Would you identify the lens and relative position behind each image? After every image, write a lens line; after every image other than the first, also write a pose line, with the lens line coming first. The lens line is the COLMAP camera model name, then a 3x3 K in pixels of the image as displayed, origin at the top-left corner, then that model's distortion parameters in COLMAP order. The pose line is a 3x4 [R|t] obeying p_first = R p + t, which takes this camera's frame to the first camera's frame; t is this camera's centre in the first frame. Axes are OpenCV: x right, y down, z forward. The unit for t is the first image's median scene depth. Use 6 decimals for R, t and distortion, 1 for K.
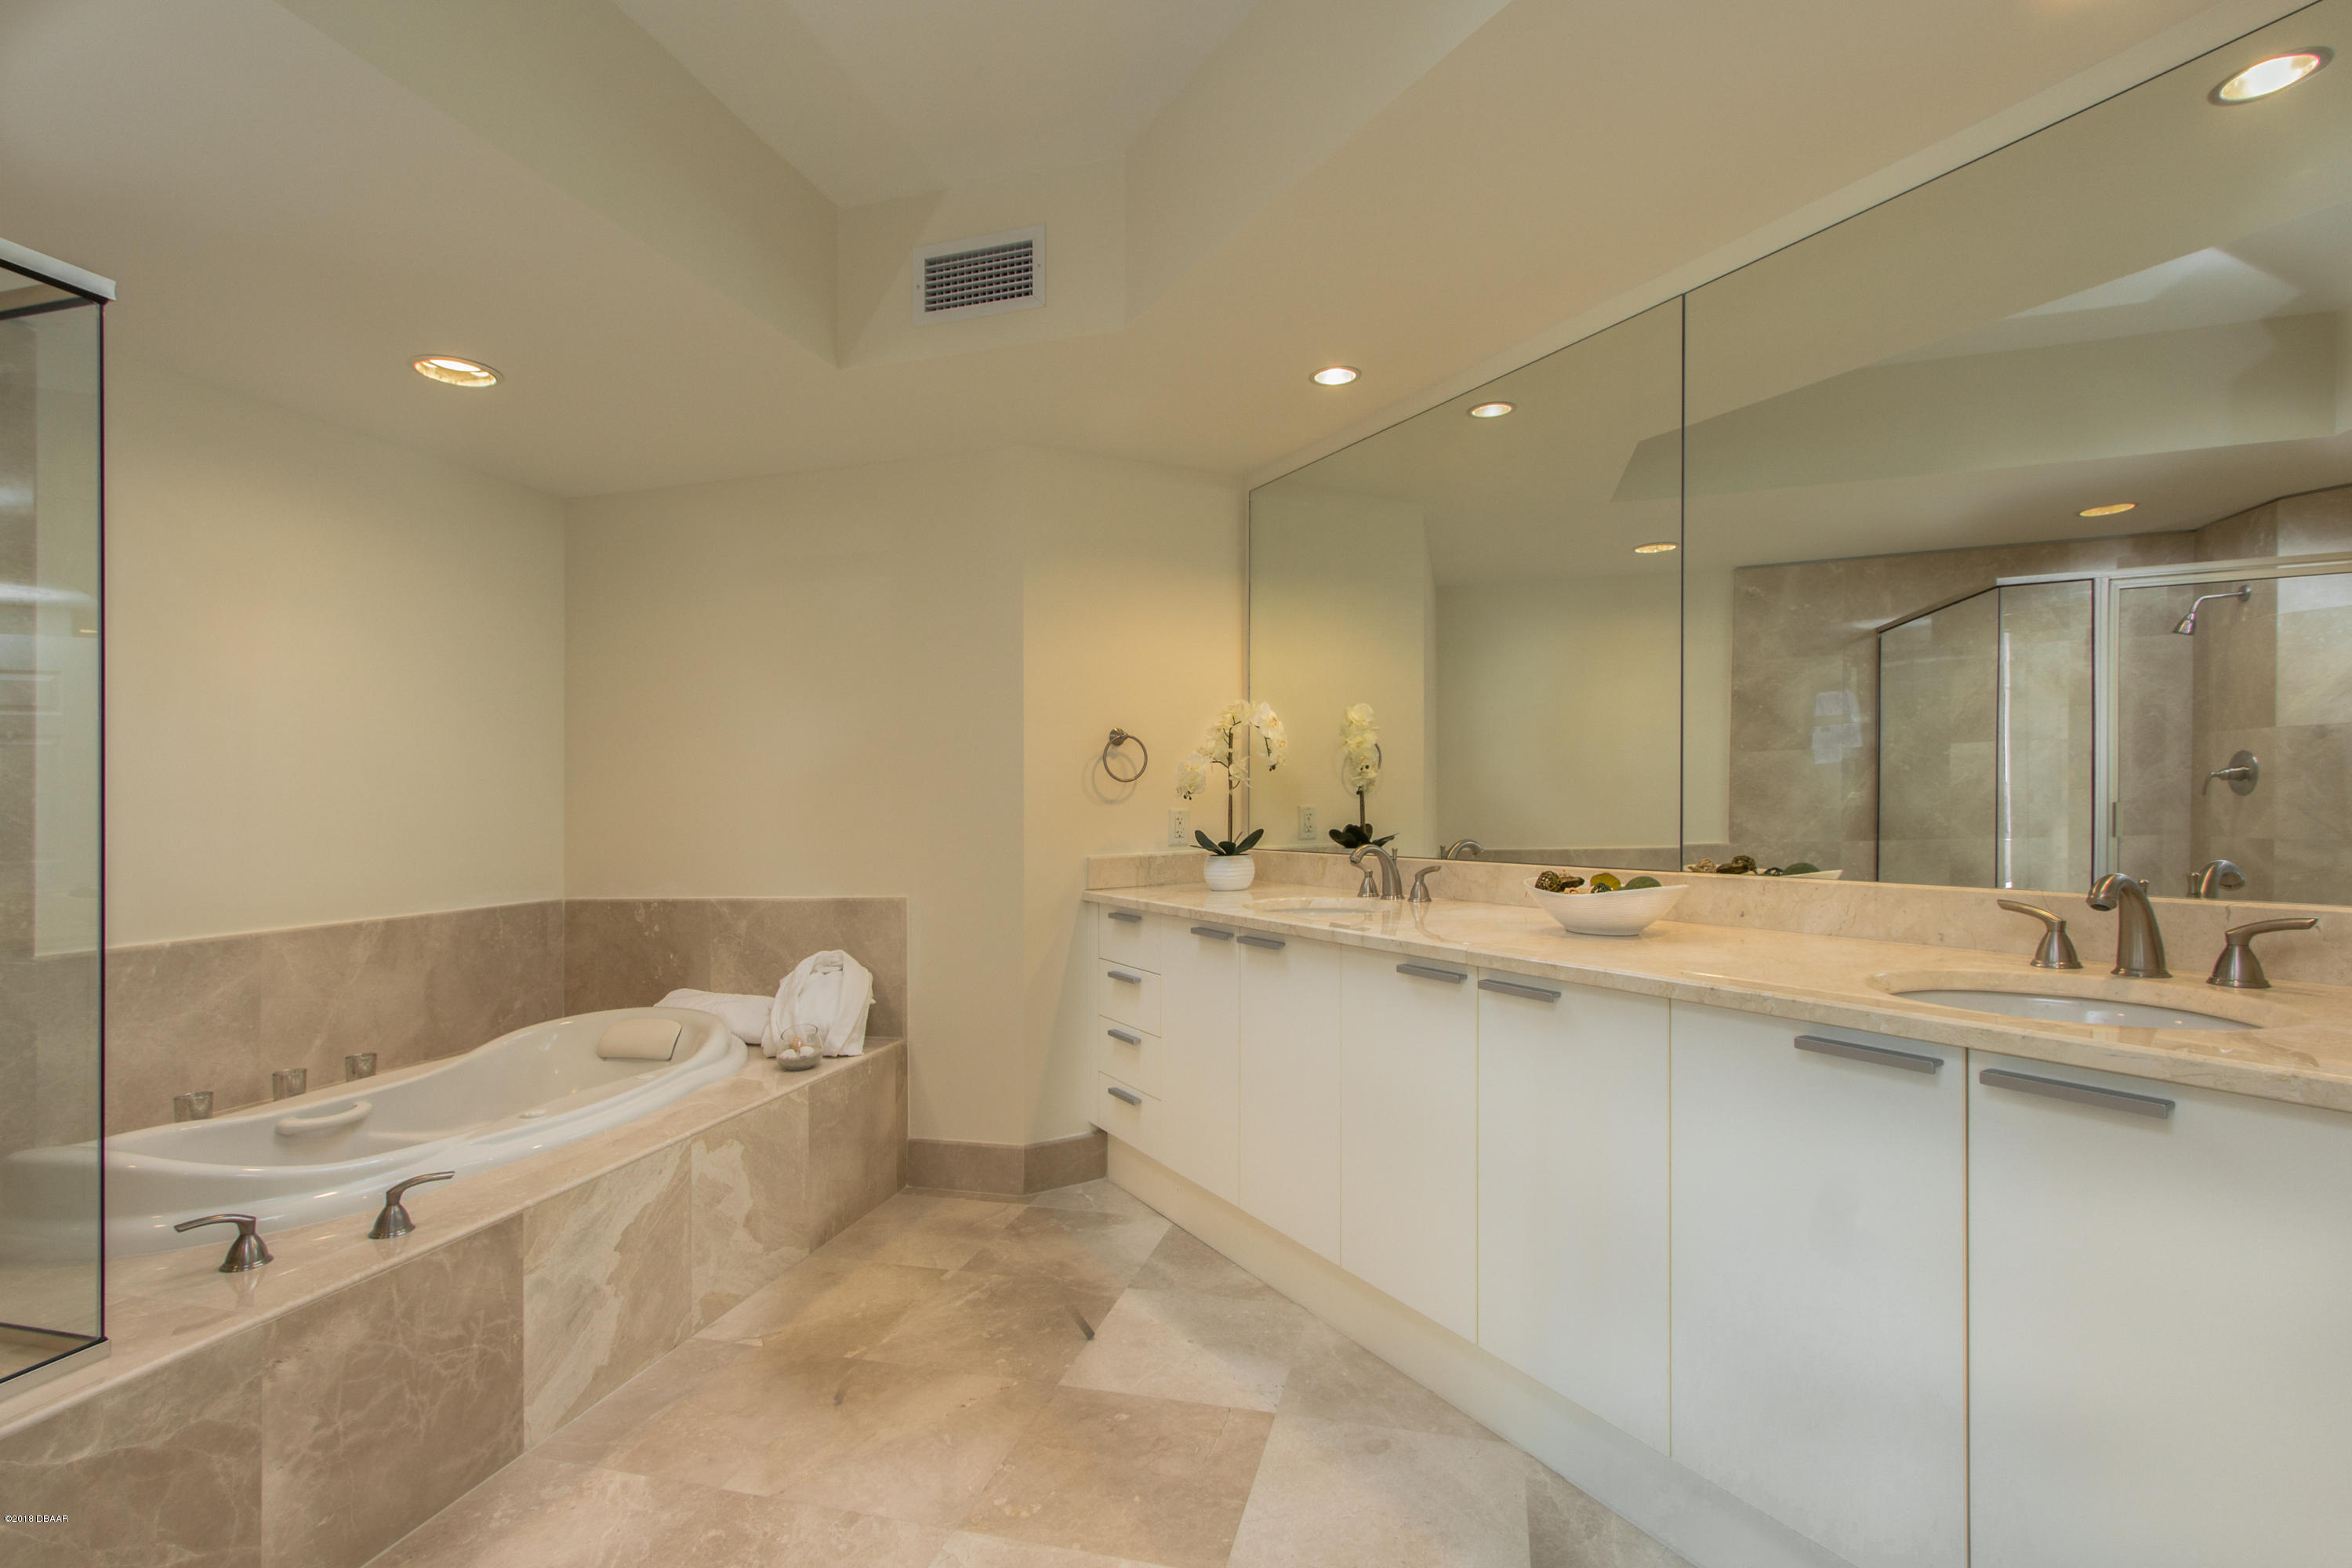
lens RADIAL K [[1077.3, 0, 1176.0], [0, 1077.3, 784.0], [0, 0, 1]] dist [0.000917, 0.000589]
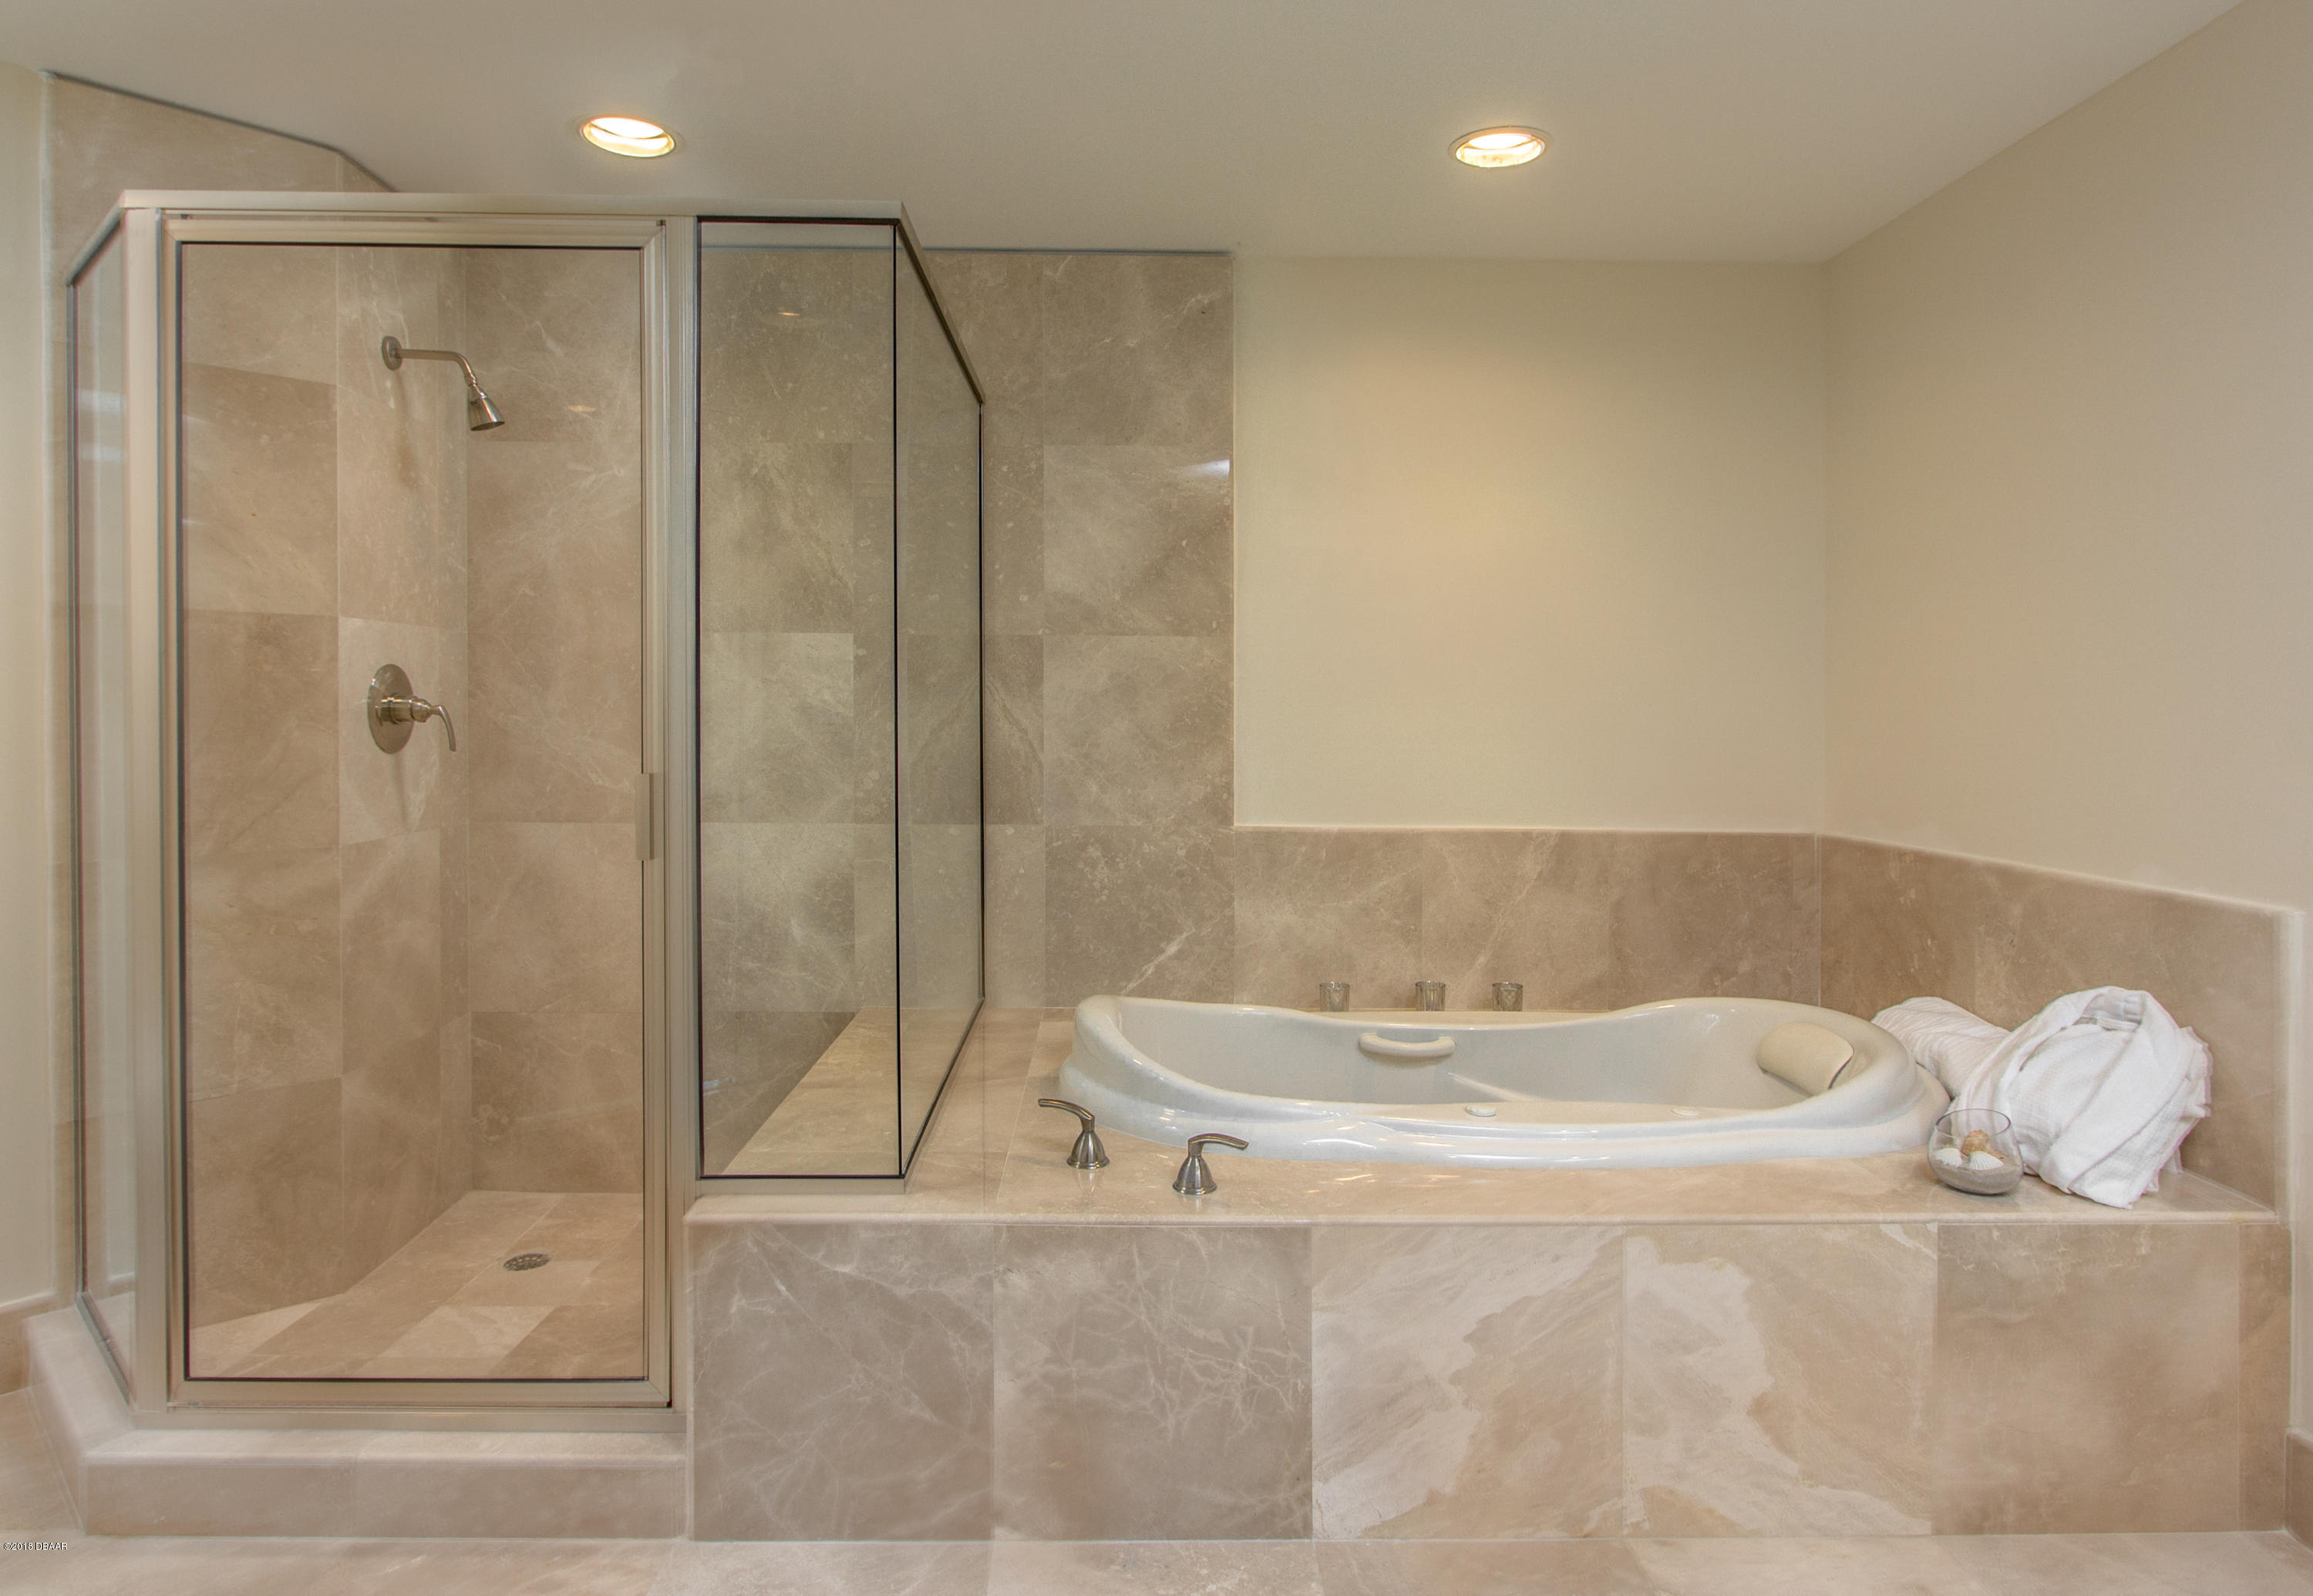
lens RADIAL K [[1310.5, 0, 1156.5], [0, 1310.5, 704.3], [0, 0, 1]] dist [-0.006865, 0.000059]
pose [[0.278741, 0.017923, -0.960199, 0.192270], [0.001800, 0.999814, 0.019185, 0.007717], [0.960365, -0.007076, 0.278657, 0.501592]]
